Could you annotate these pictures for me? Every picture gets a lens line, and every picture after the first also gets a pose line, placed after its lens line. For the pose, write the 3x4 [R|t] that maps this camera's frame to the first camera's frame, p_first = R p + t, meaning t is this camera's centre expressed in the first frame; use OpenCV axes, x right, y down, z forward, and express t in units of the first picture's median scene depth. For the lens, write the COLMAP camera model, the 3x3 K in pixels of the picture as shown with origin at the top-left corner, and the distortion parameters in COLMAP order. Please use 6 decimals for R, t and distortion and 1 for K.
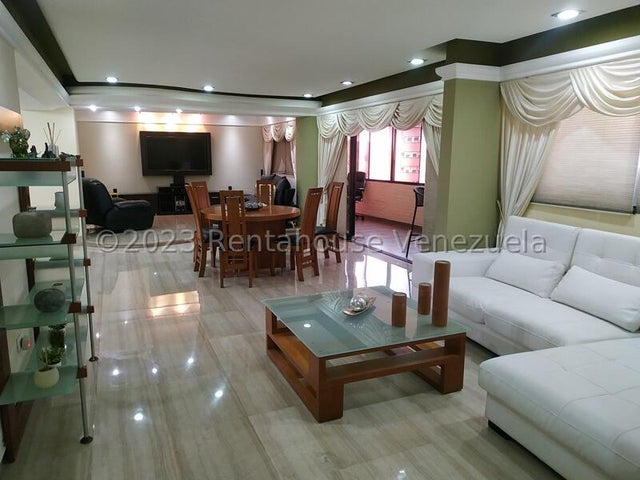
lens RADIAL K [[471.9, 0, 307.4], [0, 471.9, 240.1], [0, 0, 1]] dist [0.053231, -0.121404]
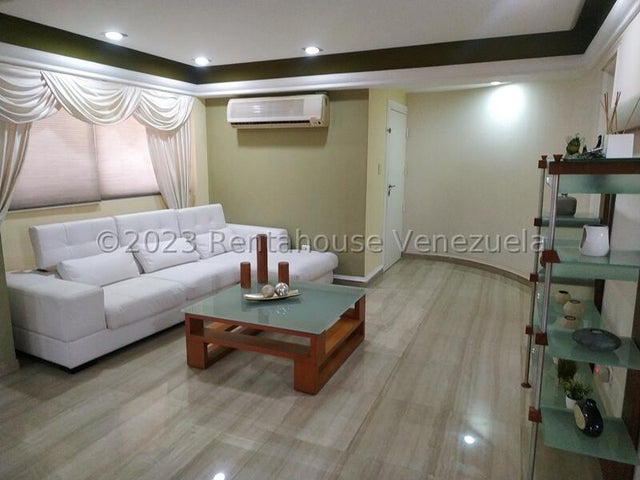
lens RADIAL K [[471.9, 0, 307.4], [0, 471.9, 240.1], [0, 0, 1]] dist [0.053231, -0.121404]
pose [[-0.696458, -0.127862, 0.706114, -0.207738], [0.124922, 0.947370, 0.294762, -0.087685], [-0.706640, 0.293499, -0.643831, 0.484991]]
